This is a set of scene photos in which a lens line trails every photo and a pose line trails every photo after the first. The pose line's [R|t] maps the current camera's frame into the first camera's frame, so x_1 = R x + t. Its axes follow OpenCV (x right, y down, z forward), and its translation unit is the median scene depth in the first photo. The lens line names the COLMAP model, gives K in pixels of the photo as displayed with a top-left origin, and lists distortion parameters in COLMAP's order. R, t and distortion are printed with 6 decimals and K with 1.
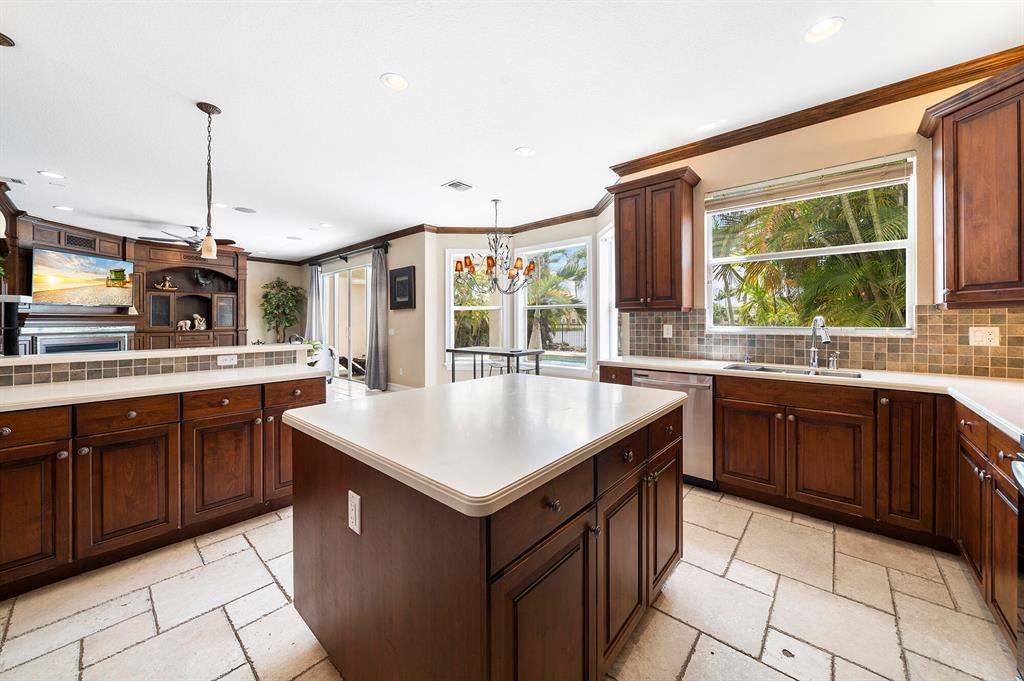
lens RADIAL K [[370.4, 0, 521.8], [0, 370.4, 325.4], [0, 0, 1]] dist [-0.001925, -0.000224]
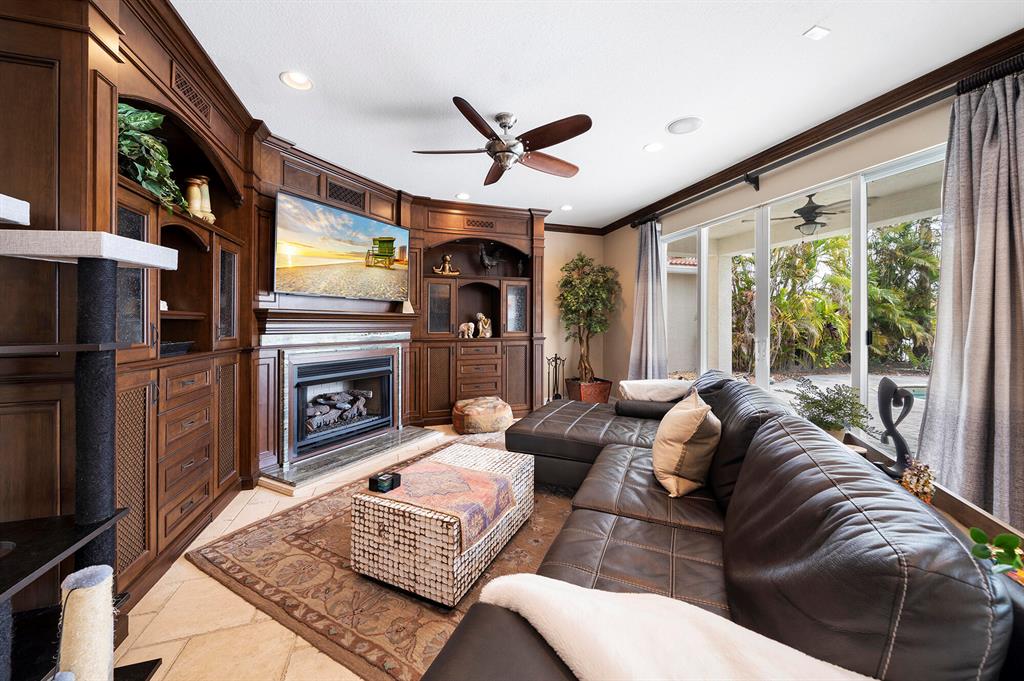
lens RADIAL K [[370.4, 0, 521.8], [0, 370.4, 326.7], [0, 0, 1]] dist [-0.001925, -0.000224]
pose [[0.862610, 0.004193, -0.505853, -0.584267], [-0.006472, 0.999975, -0.002746, -0.006271], [0.505829, 0.005642, 0.862616, 0.572160]]
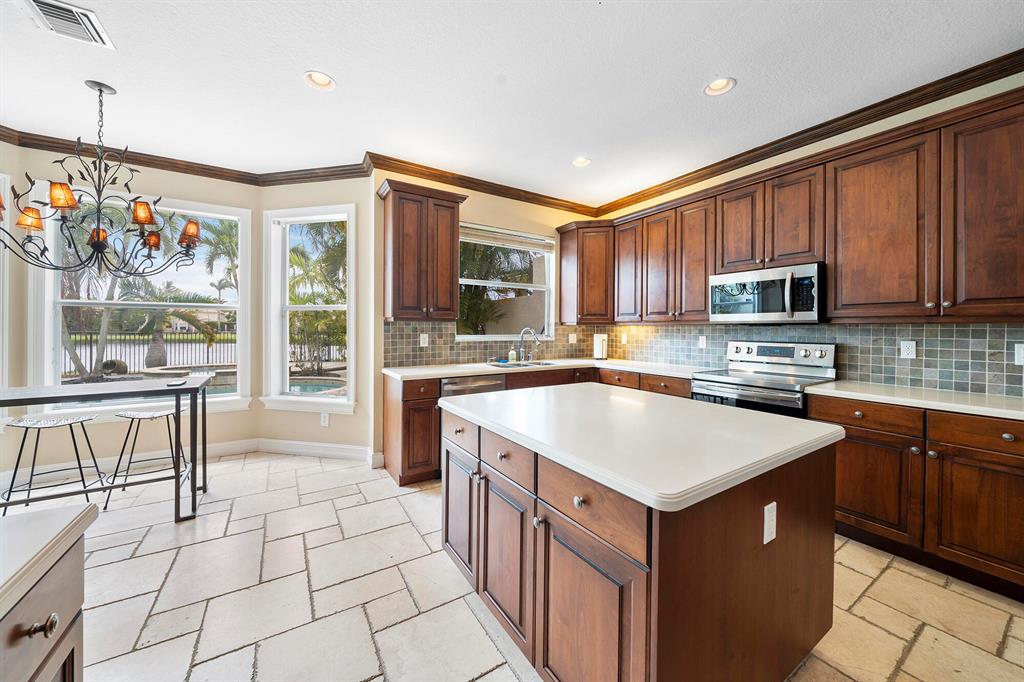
lens RADIAL K [[370.4, 0, 511.0], [0, 370.4, 329.0], [0, 0, 1]] dist [-0.001925, -0.000224]
pose [[0.294602, 0.000863, 0.955620, -0.279658], [0.004715, 0.999986, -0.002357, -0.006595], [-0.955608, 0.005200, 0.294594, 0.245040]]
